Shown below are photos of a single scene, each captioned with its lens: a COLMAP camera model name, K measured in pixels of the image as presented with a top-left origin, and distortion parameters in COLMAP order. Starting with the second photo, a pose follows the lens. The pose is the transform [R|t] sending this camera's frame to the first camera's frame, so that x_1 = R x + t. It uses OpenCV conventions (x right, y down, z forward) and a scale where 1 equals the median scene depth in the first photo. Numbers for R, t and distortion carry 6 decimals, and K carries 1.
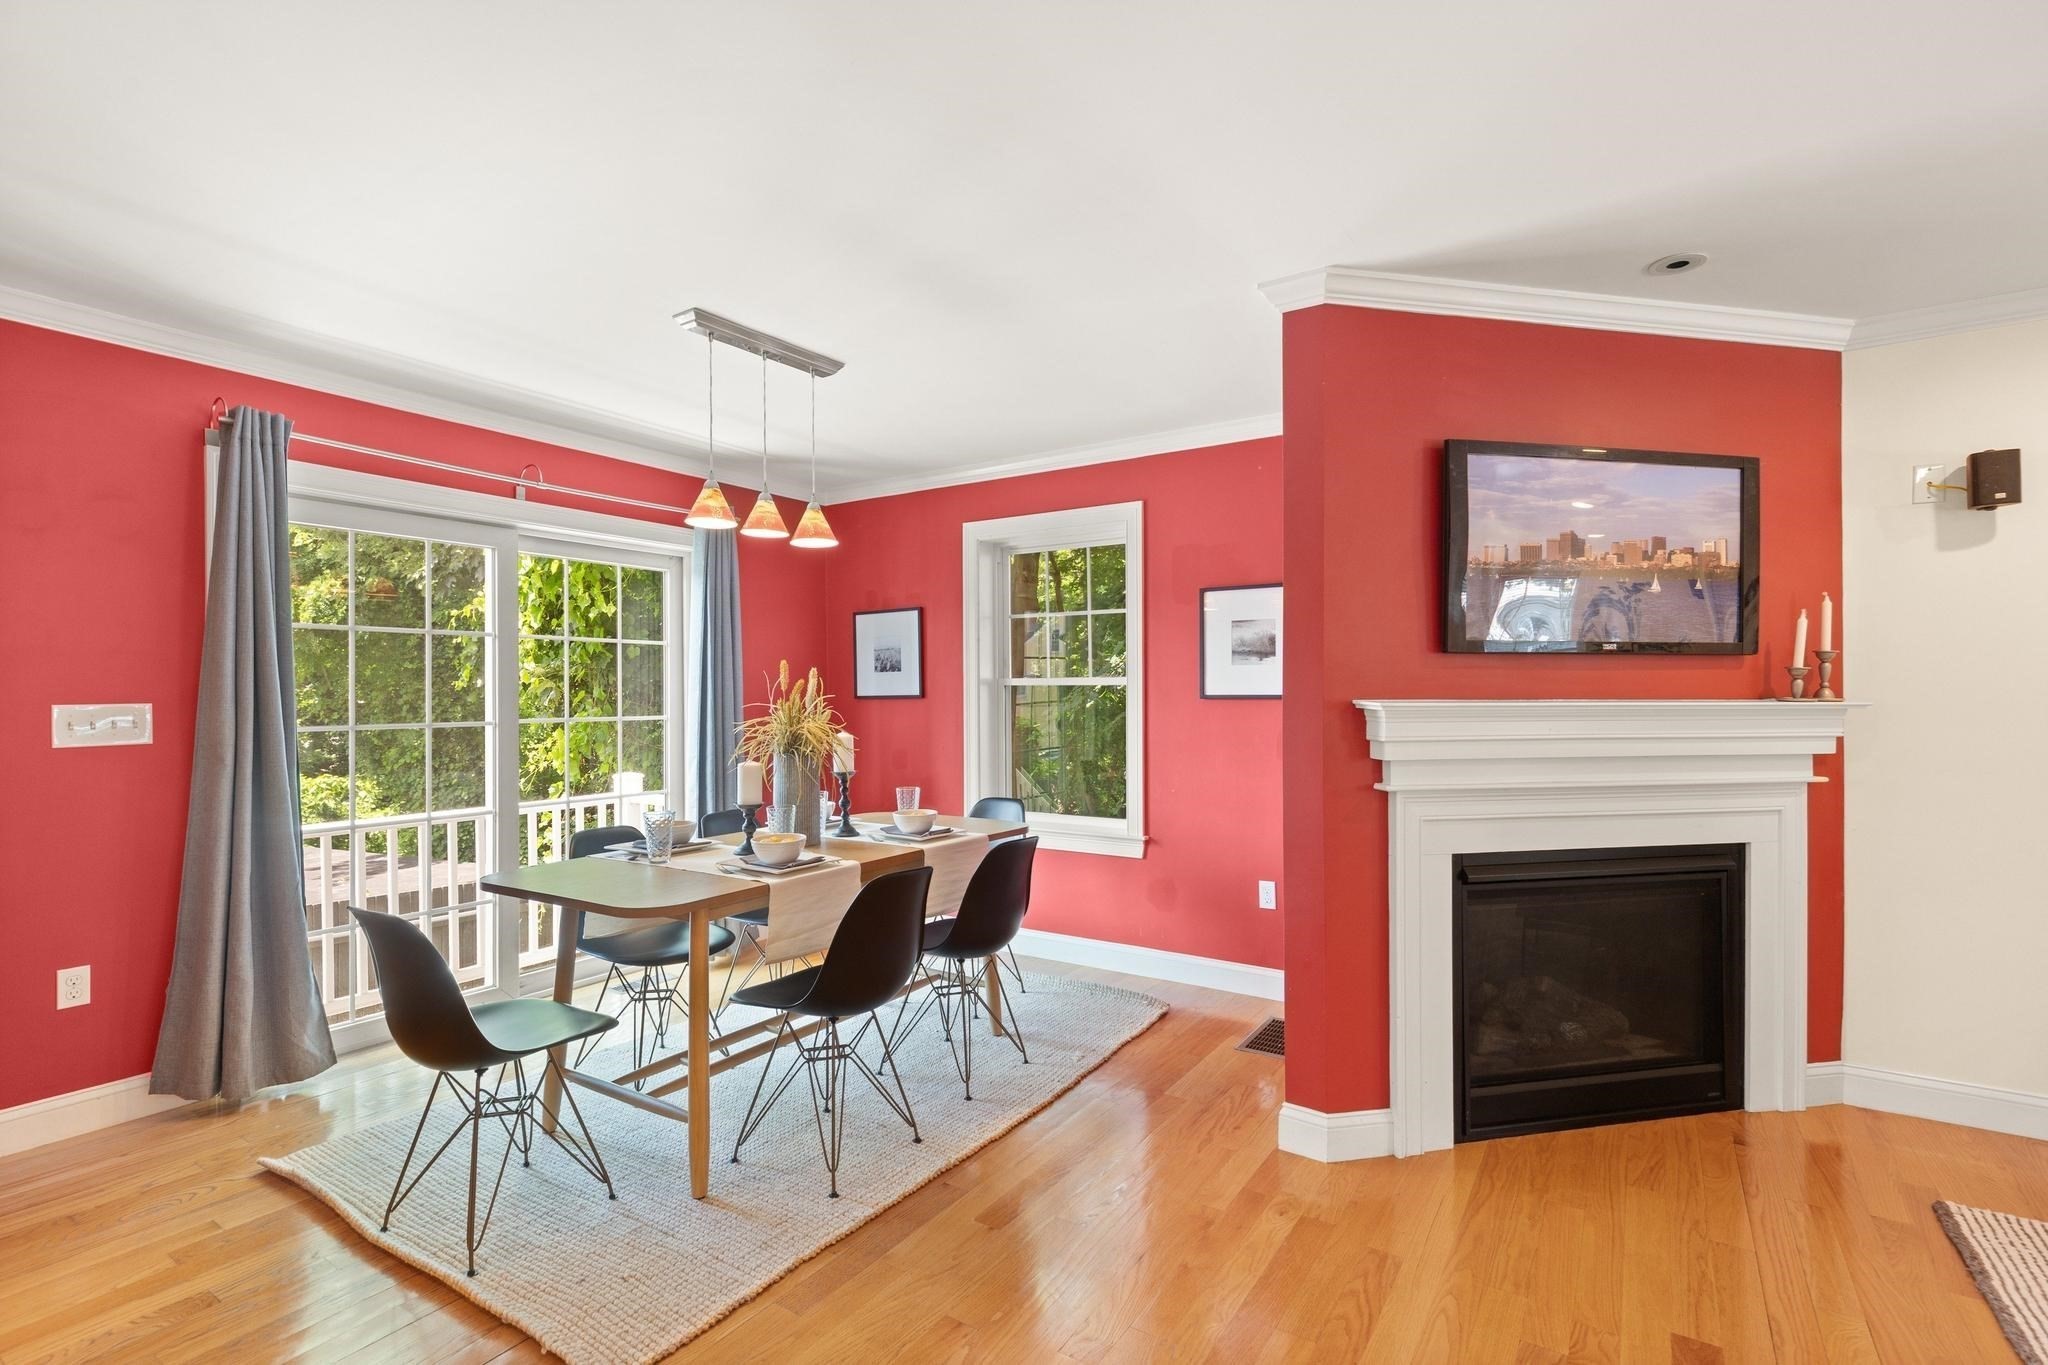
lens RADIAL K [[930.0, 0, 1025.2], [0, 930.0, 695.2], [0, 0, 1]] dist [0.001903, 0.000006]
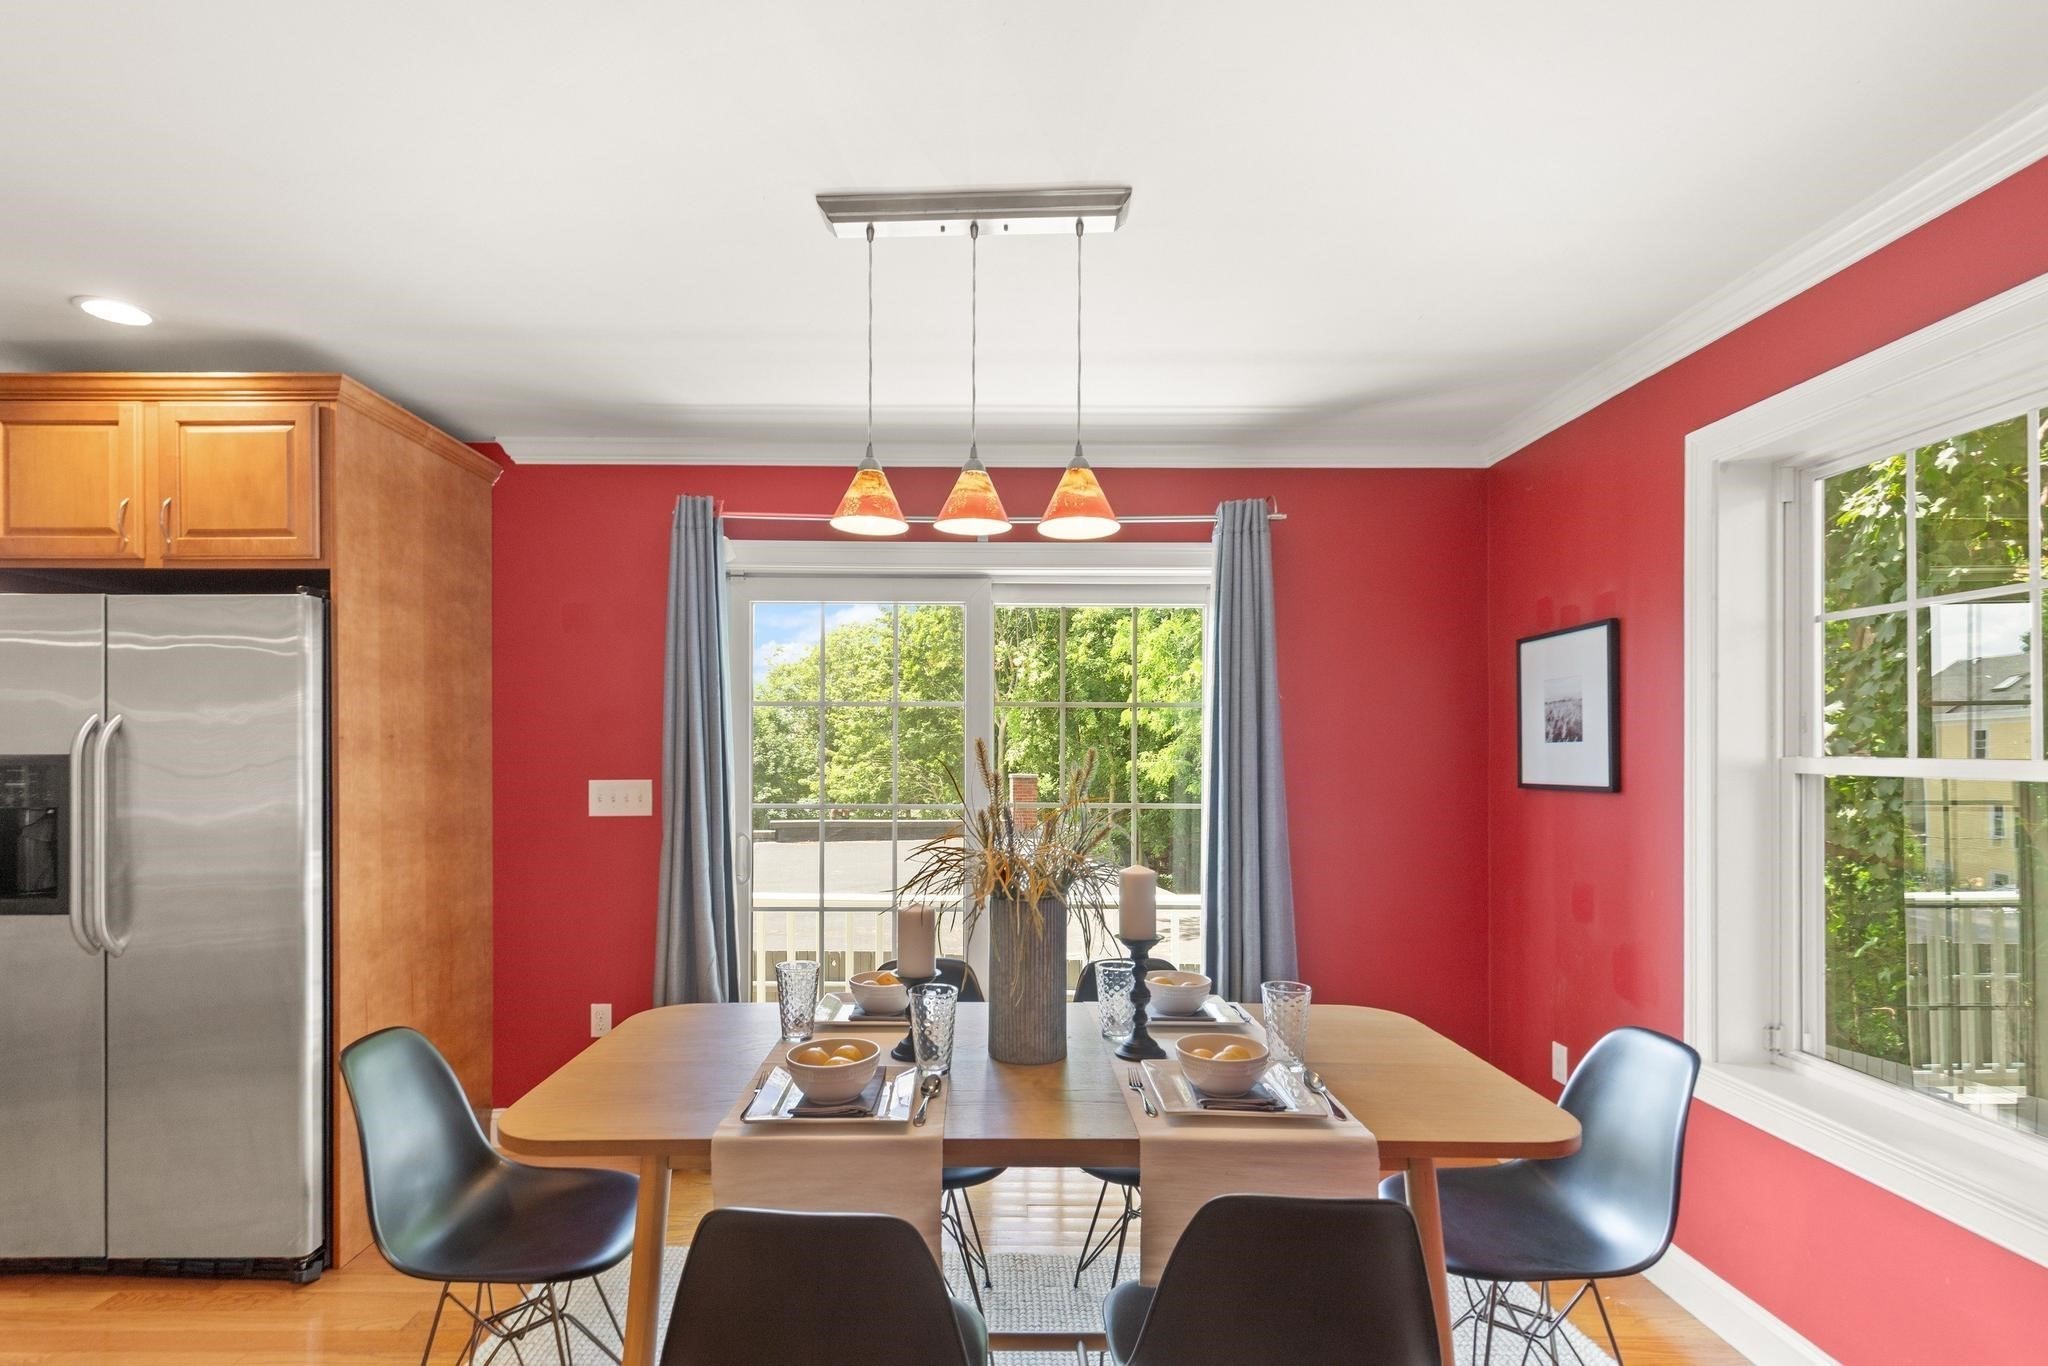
lens RADIAL K [[993.3, 0, 983.5], [0, 993.3, 749.2], [0, 0, 1]] dist [0.003179, -0.000900]
pose [[0.545970, 0.001234, -0.837804, 0.284774], [-0.003195, 0.999995, -0.000610, -0.035159], [0.837799, 0.003010, 0.545971, 0.705311]]
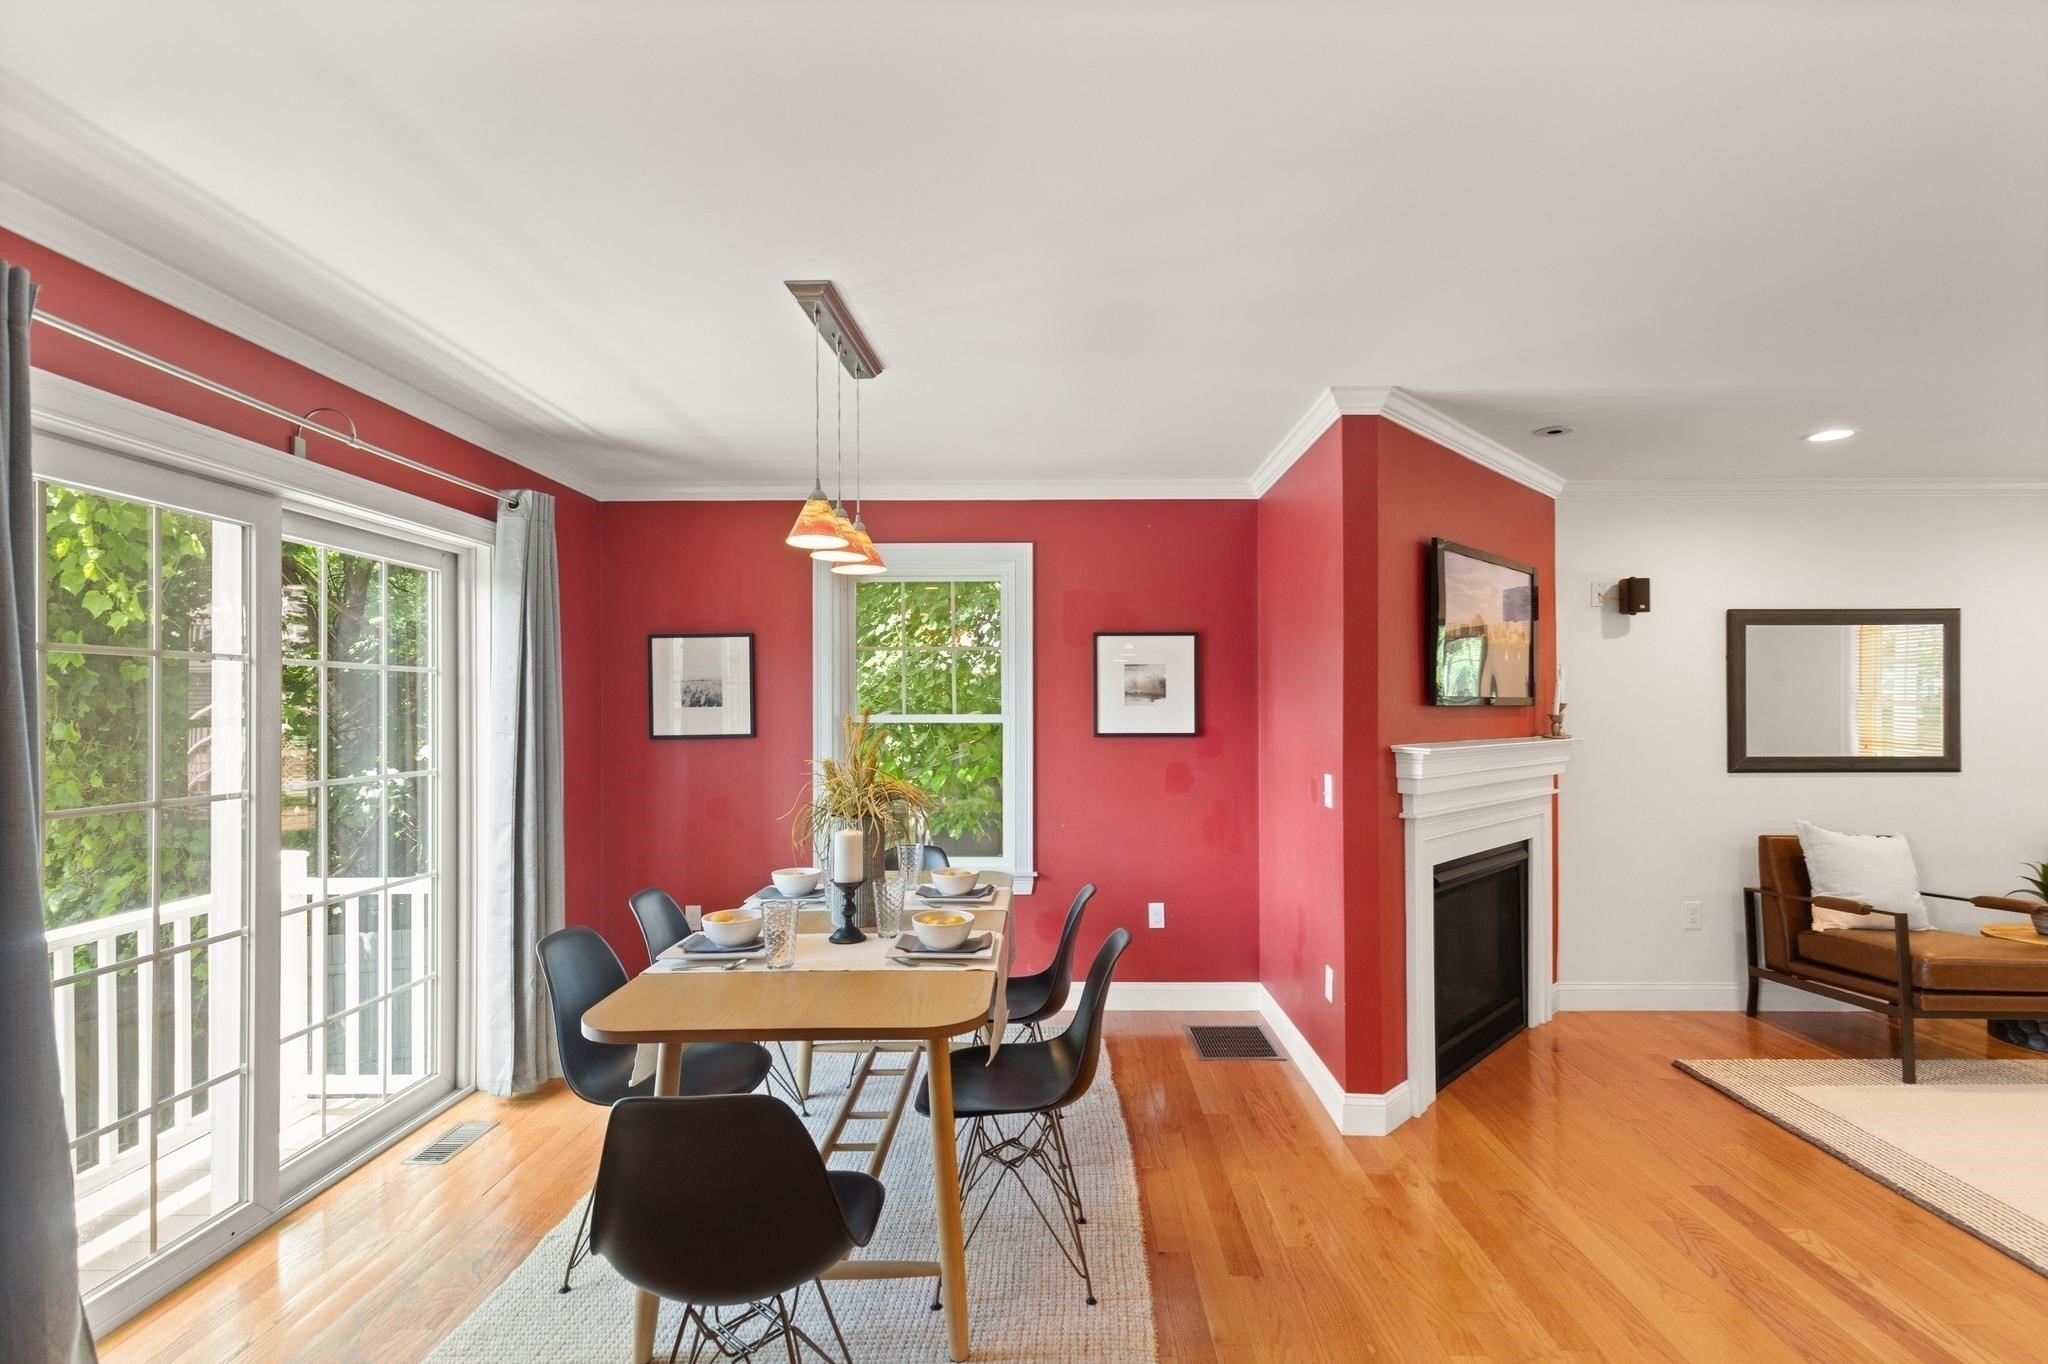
lens RADIAL K [[926.8, 0, 1052.3], [0, 926.8, 702.4], [0, 0, 1]] dist [0.012623, -0.004943]
pose [[0.840041, 0.002841, 0.542515, -0.611221], [0.002450, 0.999956, -0.009030, -0.037532], [-0.542517, 0.008914, 0.839998, 0.204423]]
